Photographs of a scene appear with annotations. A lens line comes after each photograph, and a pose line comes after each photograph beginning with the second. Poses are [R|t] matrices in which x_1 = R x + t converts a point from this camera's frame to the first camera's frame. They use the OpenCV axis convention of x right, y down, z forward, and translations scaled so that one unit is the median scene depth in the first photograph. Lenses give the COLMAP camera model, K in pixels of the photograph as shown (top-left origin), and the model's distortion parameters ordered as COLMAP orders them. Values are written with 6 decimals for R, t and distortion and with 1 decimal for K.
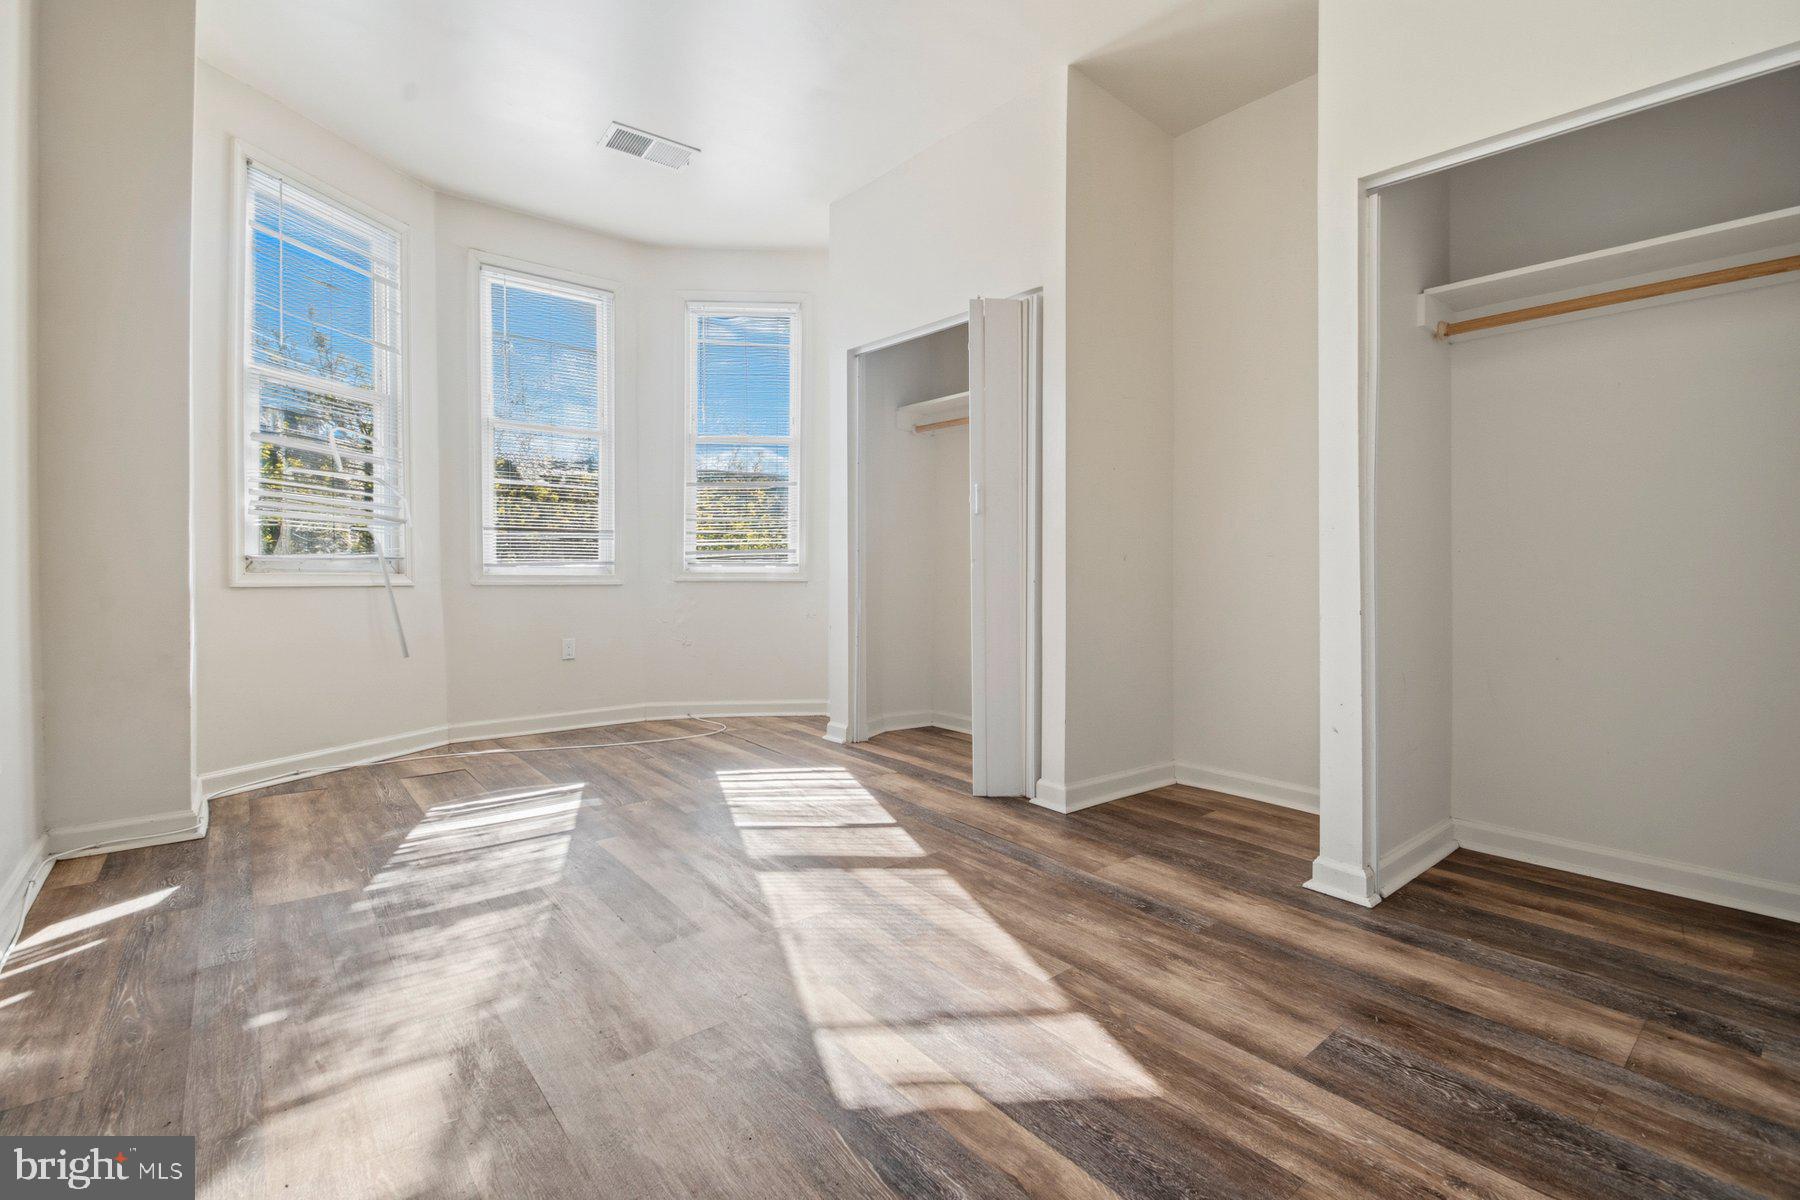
lens RADIAL K [[787.0, 0, 880.5], [0, 787.0, 572.4], [0, 0, 1]] dist [0.016157, -0.016627]
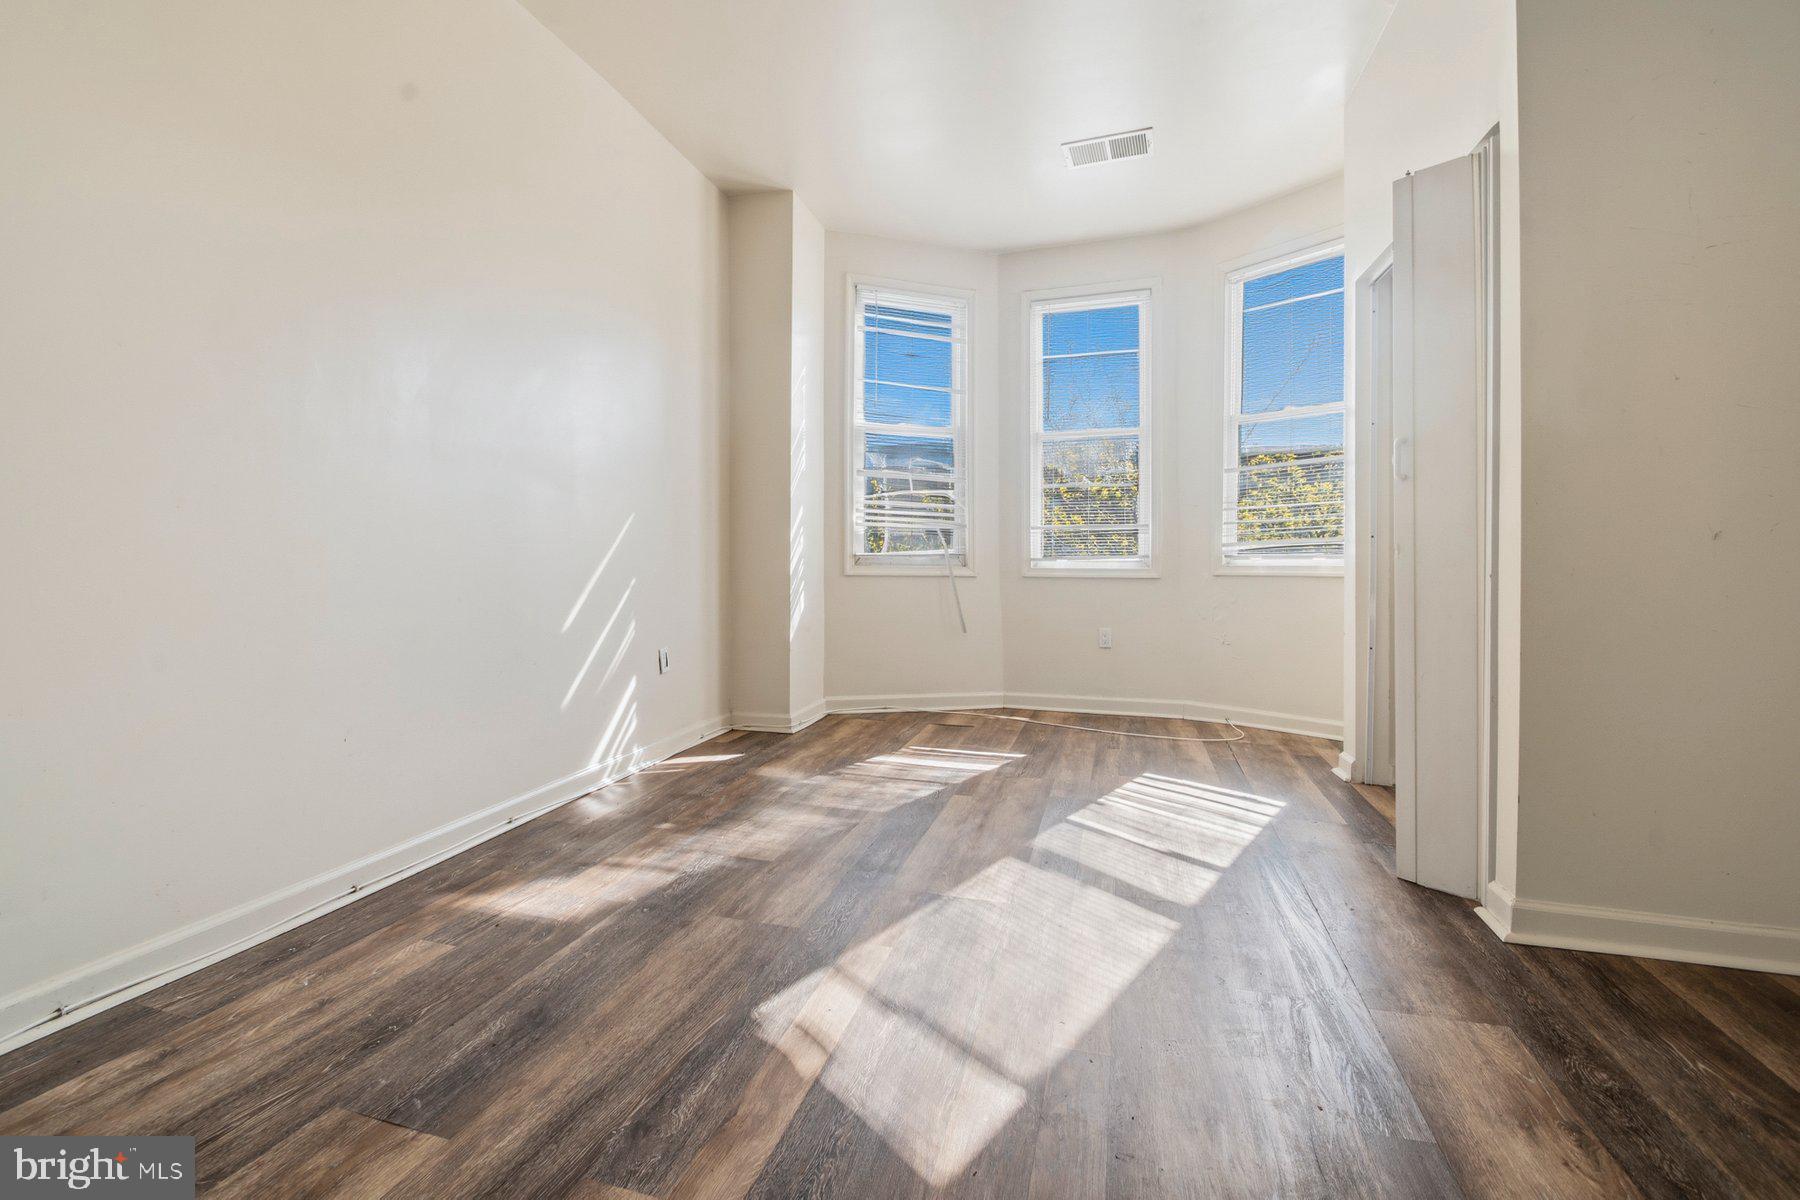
lens RADIAL K [[786.0, 0, 872.5], [0, 786.0, 567.7], [0, 0, 1]] dist [-0.000087, -0.011511]
pose [[0.558099, -0.000652, -0.829774, 0.574492], [-0.000765, 0.999999, -0.001300, 0.008029], [0.829774, 0.001360, 0.558098, 0.278463]]
